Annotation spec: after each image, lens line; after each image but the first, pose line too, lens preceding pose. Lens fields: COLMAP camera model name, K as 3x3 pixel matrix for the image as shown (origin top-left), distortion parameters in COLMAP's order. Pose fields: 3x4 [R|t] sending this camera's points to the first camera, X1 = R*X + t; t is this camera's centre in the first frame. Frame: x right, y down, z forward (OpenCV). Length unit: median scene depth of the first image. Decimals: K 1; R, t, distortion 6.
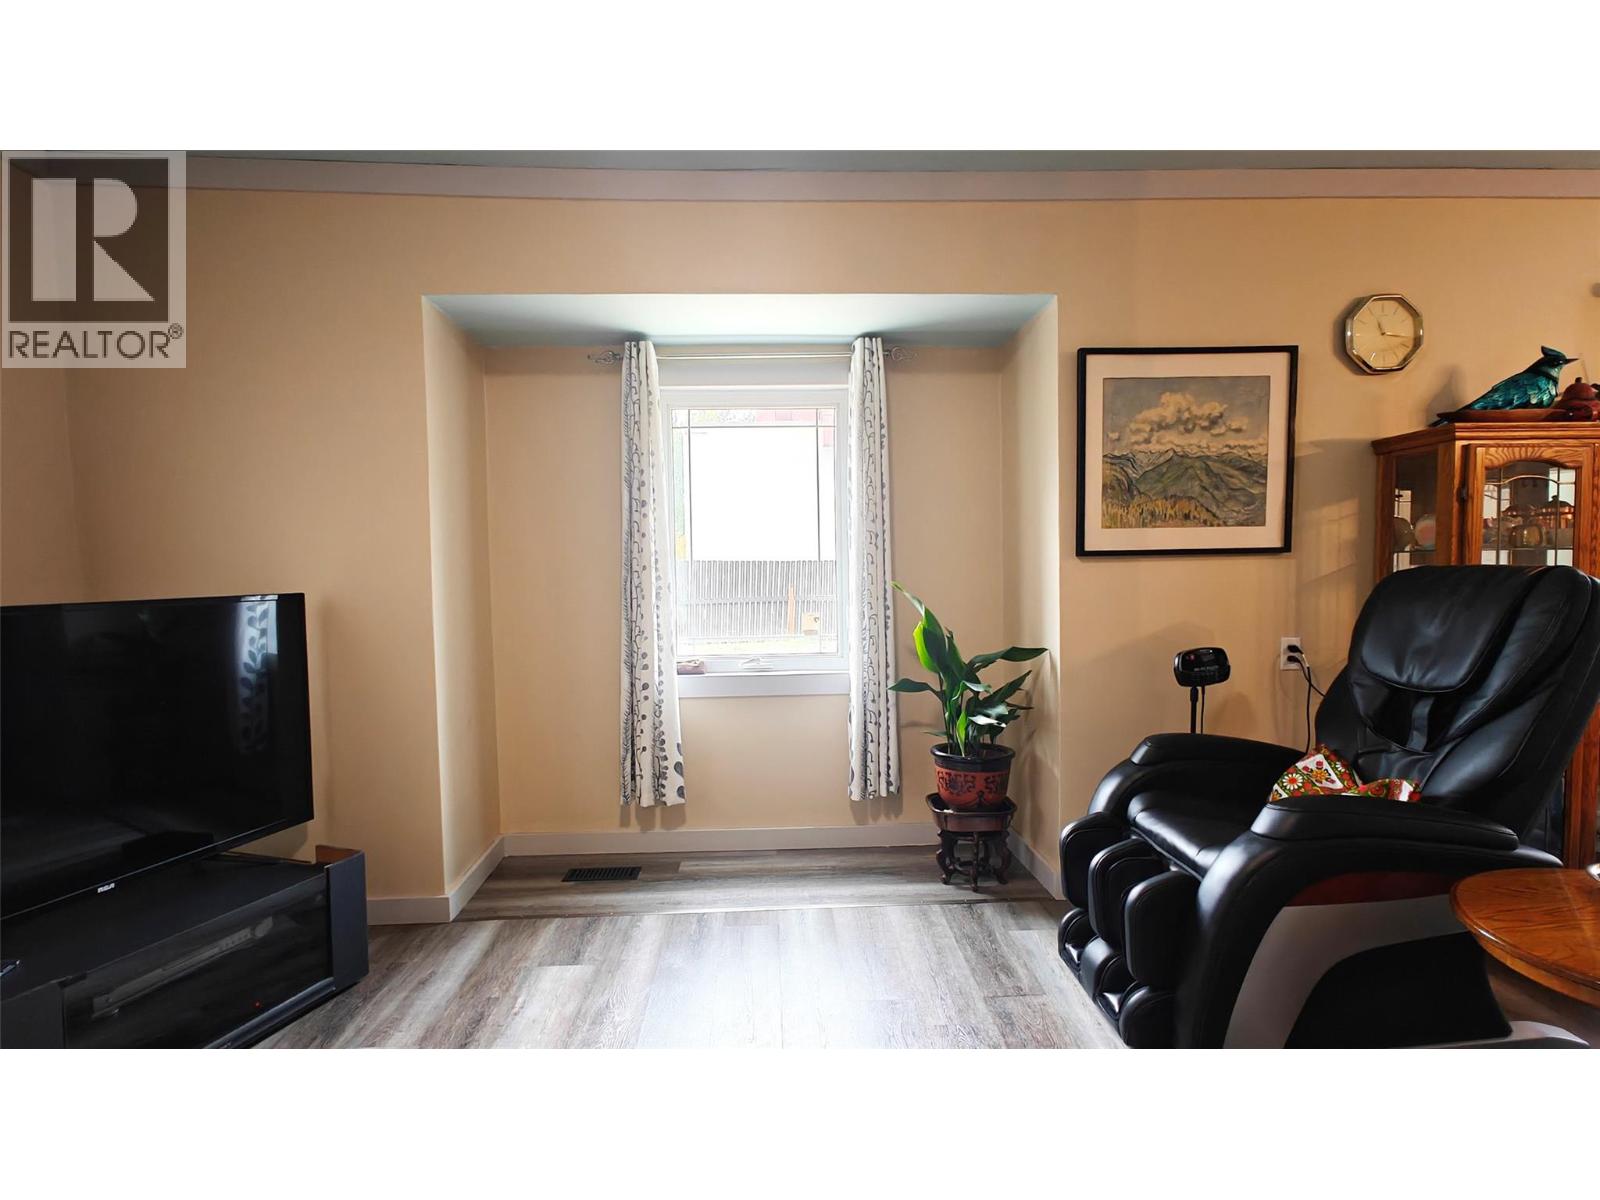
lens RADIAL K [[888.9, 0, 731.5], [0, 888.9, 618.2], [0, 0, 1]] dist [-0.037813, 0.040217]
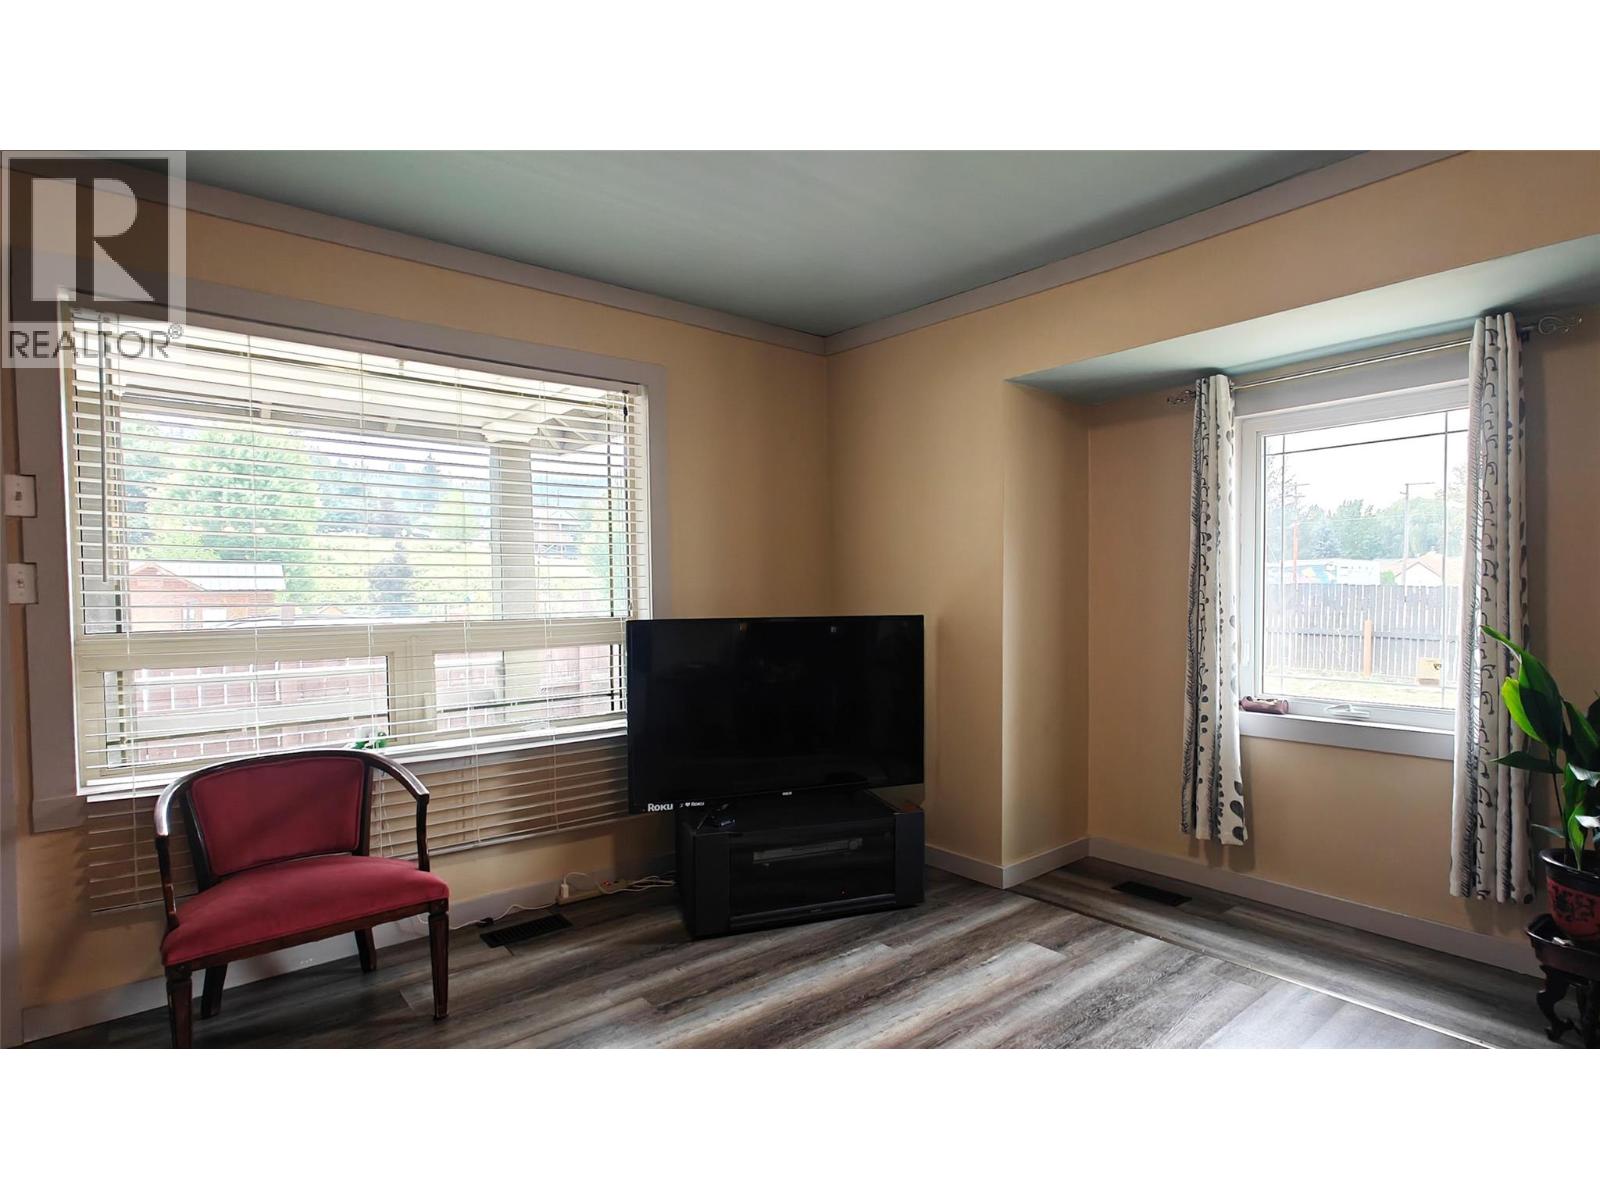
lens RADIAL K [[841.0, 0, 798.4], [0, 841.0, 612.4], [0, 0, 1]] dist [0.018678, 0.000852]
pose [[0.602270, 0.029082, -0.797762, 0.390499], [-0.052882, 0.998595, -0.003520, -0.015520], [0.796539, 0.044307, 0.602962, 0.054934]]
